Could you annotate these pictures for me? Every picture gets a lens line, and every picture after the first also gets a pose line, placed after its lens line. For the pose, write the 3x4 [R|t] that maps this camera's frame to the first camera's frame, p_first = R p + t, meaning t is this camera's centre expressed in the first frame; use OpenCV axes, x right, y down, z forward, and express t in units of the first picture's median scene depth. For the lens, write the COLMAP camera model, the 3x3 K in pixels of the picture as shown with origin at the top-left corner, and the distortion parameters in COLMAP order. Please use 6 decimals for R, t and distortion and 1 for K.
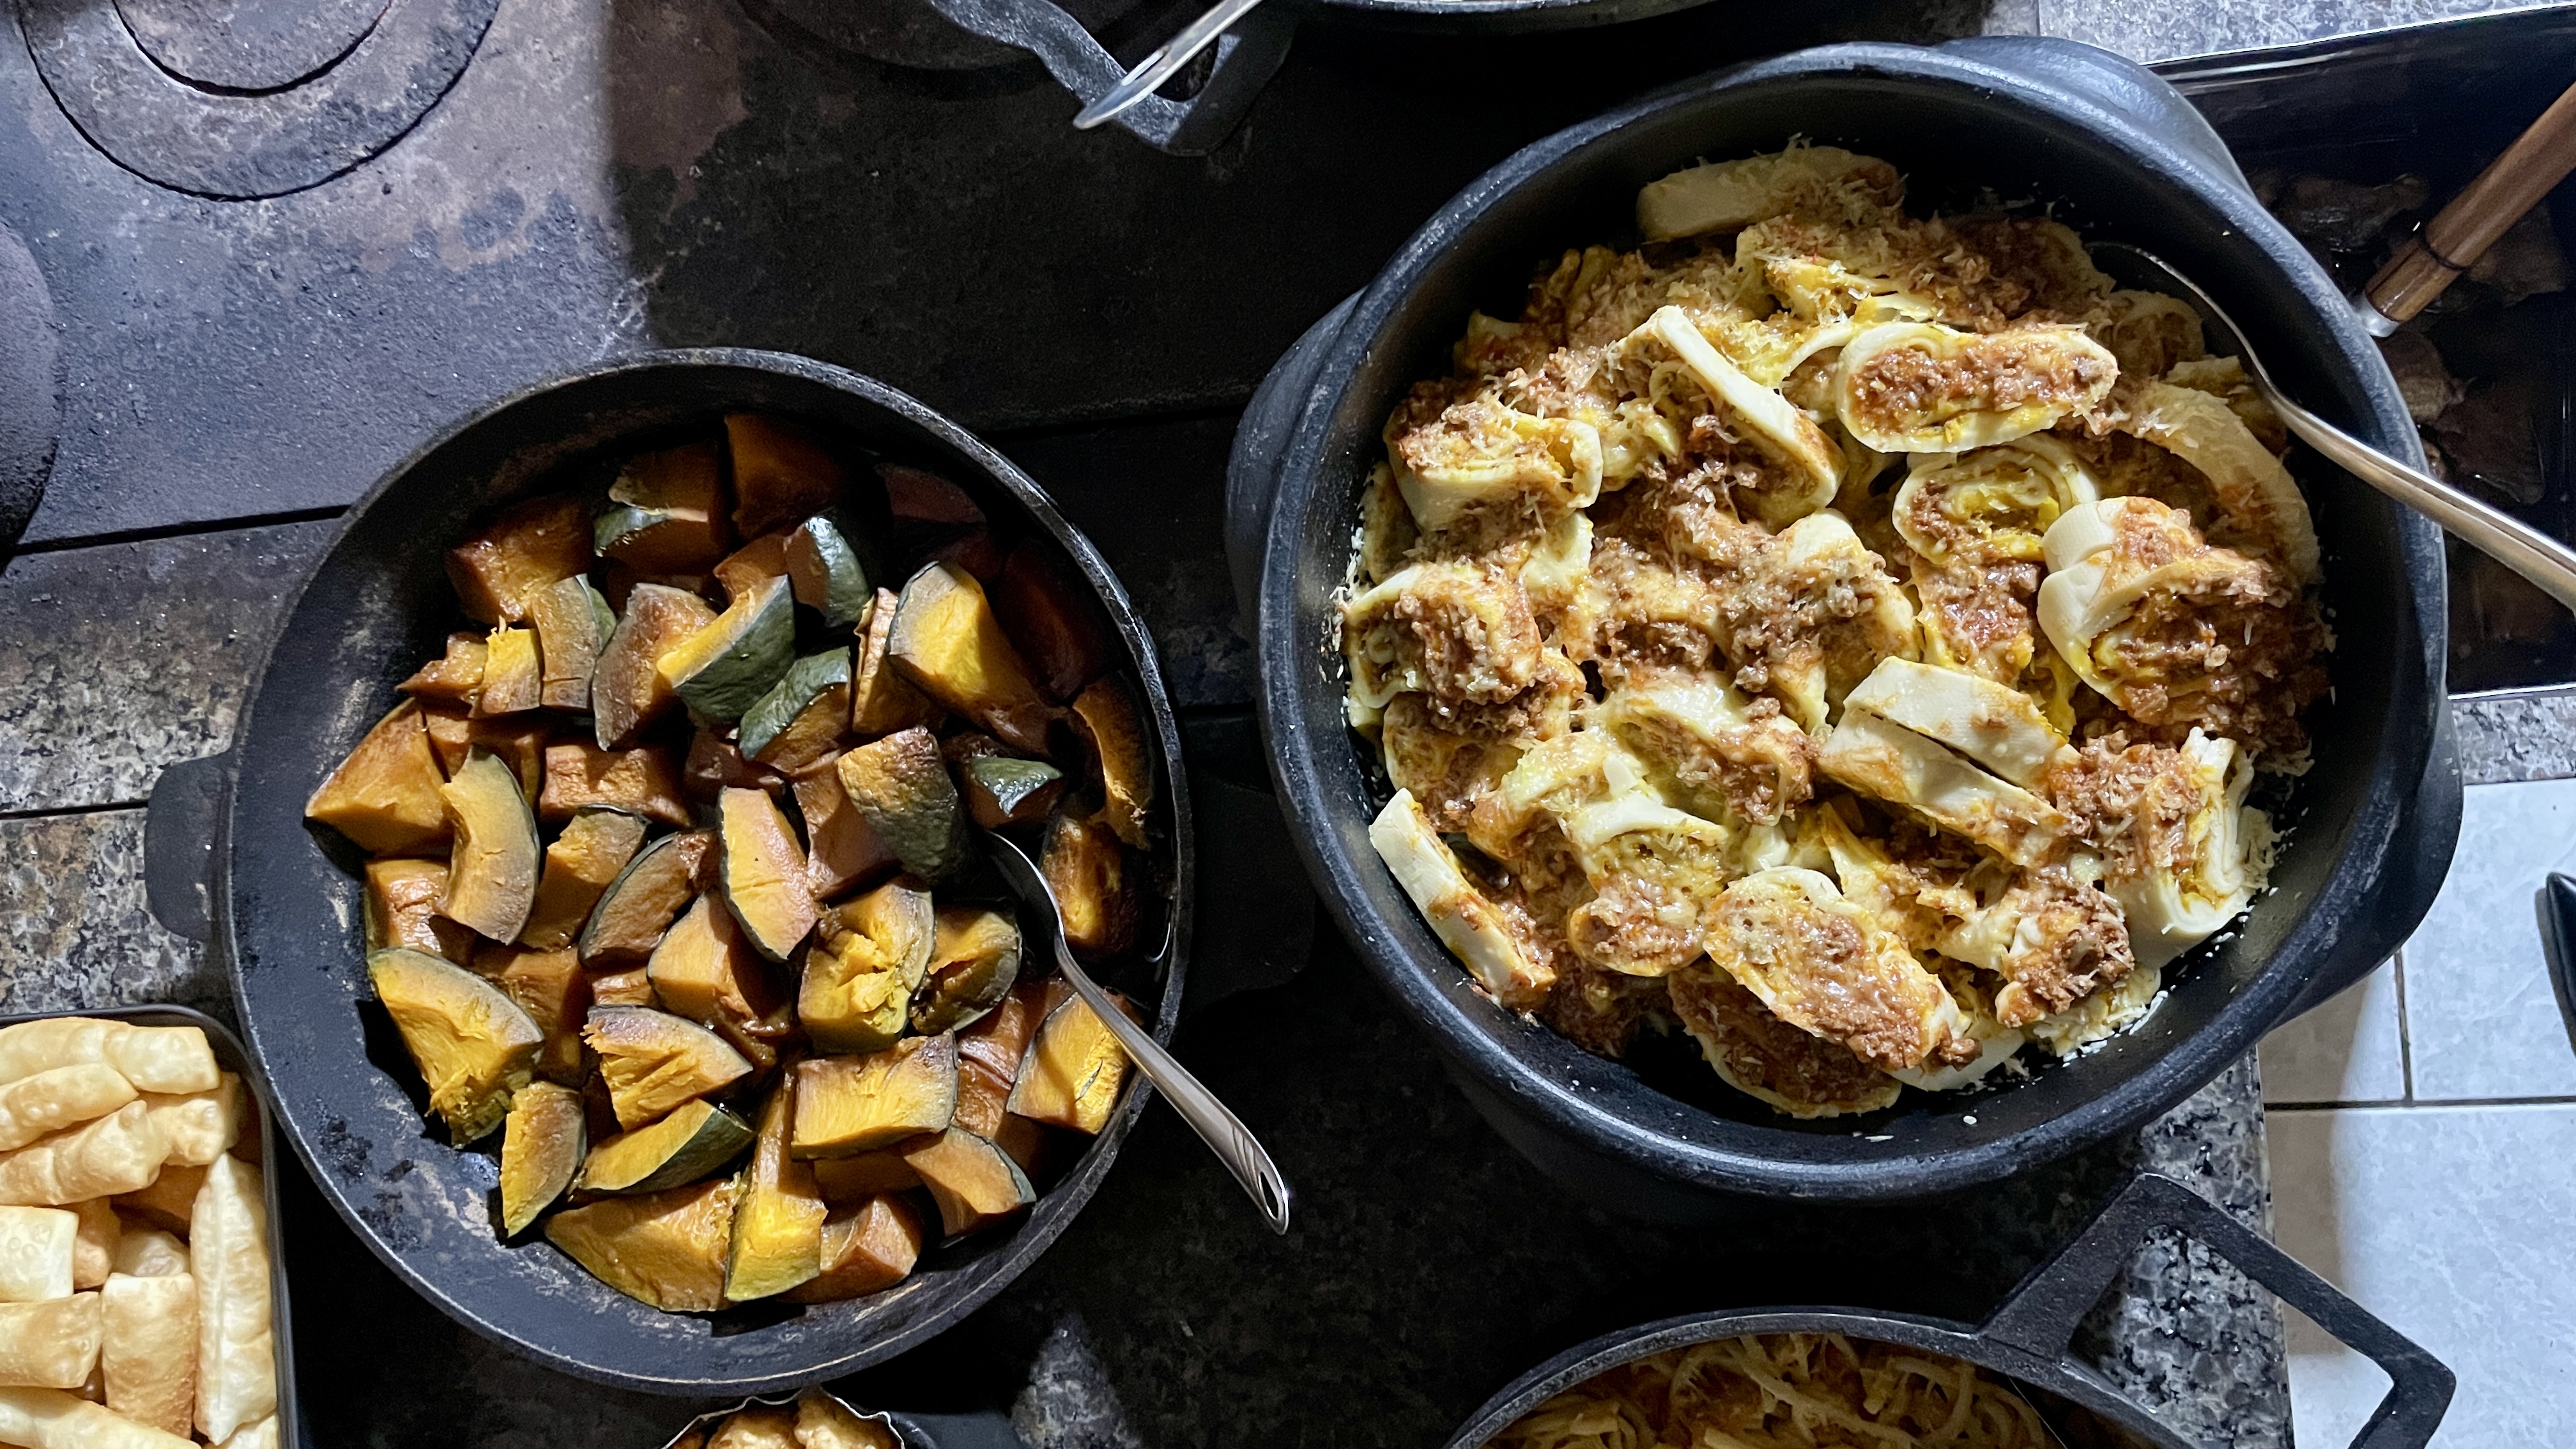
lens RADIAL K [[2051.0, 0, 1323.3], [0, 2051.0, 678.3], [0, 0, 1]] dist [0.088677, -0.139233]
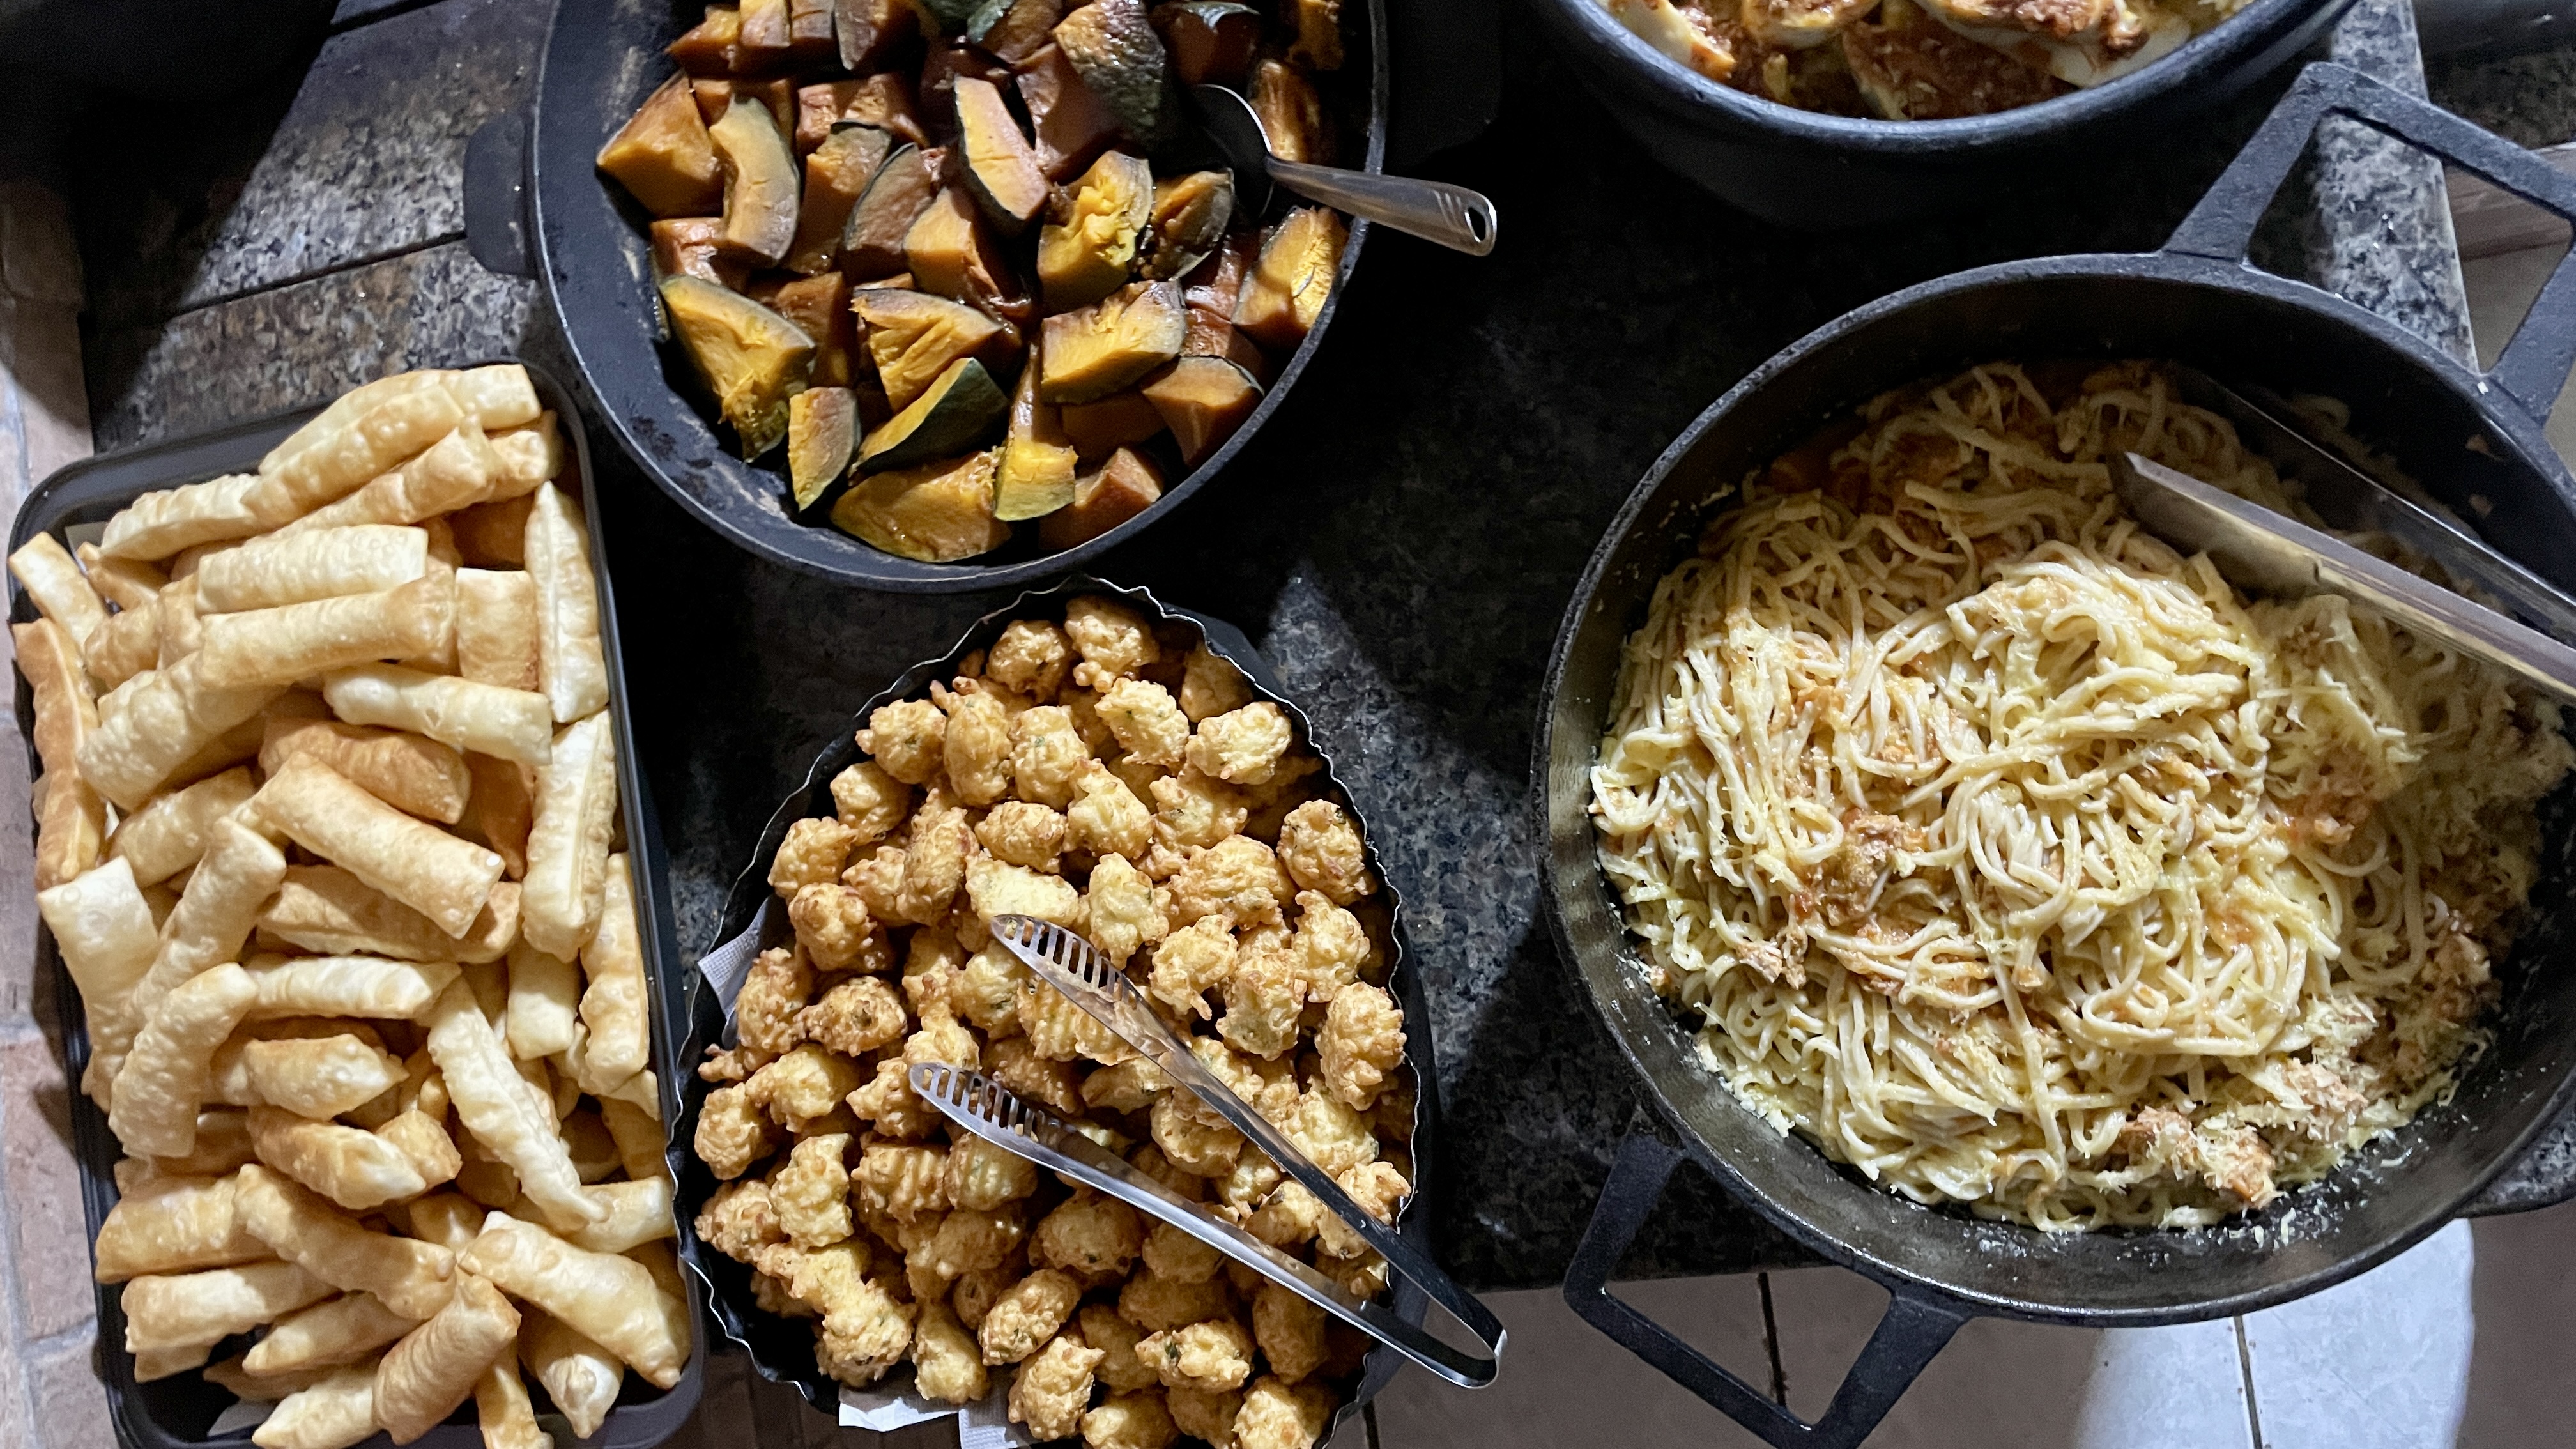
lens RADIAL K [[2051.0, 0, 1281.6], [0, 2051.0, 734.7], [0, 0, 1]] dist [0.088677, -0.139233]
pose [[0.991838, -0.071043, -0.105875, -0.025843], [0.069791, 0.997441, -0.015483, 0.421801], [0.106704, 0.007968, 0.994259, -0.074666]]
